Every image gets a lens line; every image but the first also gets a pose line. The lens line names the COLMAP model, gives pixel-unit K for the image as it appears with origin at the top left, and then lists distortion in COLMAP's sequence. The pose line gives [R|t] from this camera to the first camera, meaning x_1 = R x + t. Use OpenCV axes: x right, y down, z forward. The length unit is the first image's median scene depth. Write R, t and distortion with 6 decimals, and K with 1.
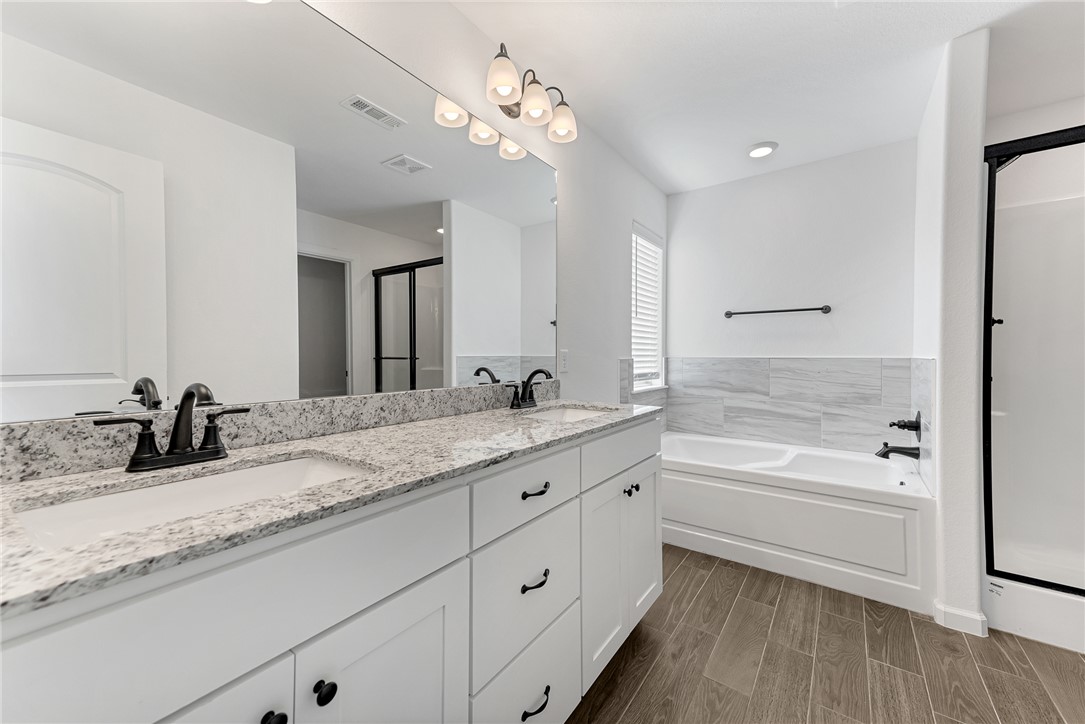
lens RADIAL K [[425.0, 0, 537.3], [0, 425.0, 355.2], [0, 0, 1]] dist [0.008359, -0.000033]
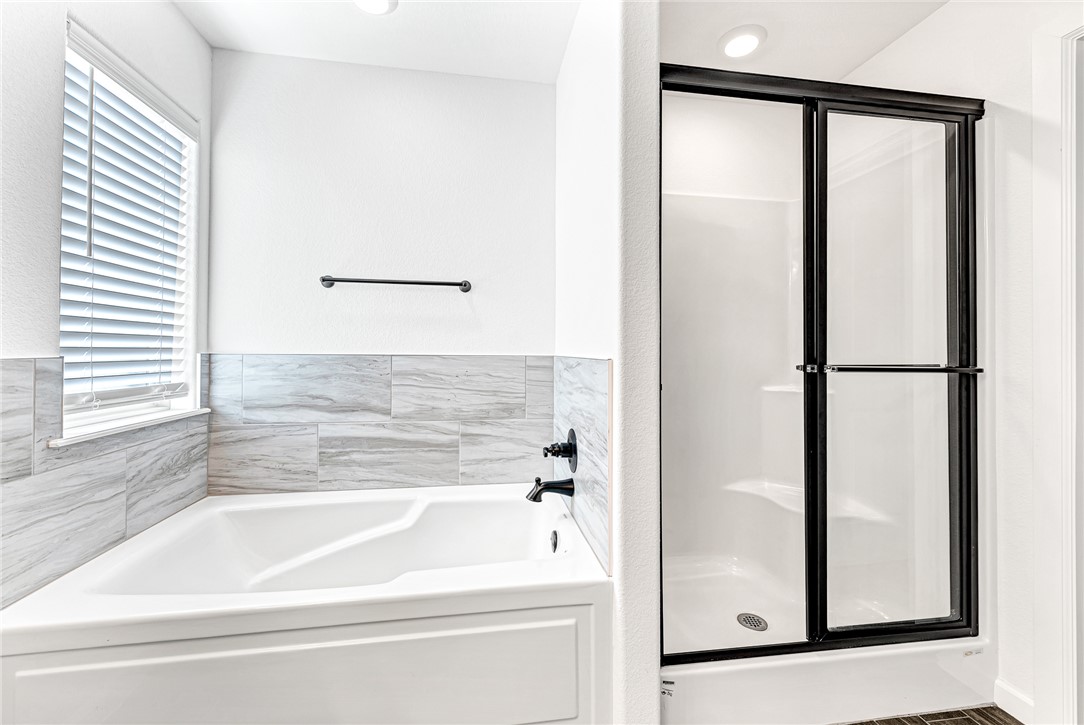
lens RADIAL K [[424.6, 0, 536.9], [0, 424.6, 355.7], [0, 0, 1]] dist [0.008359, -0.000033]
pose [[0.713575, 0.000043, 0.700579, 0.266234], [-0.008290, 0.999931, 0.008382, -0.000053], [-0.700530, -0.011790, 0.713526, 0.412111]]
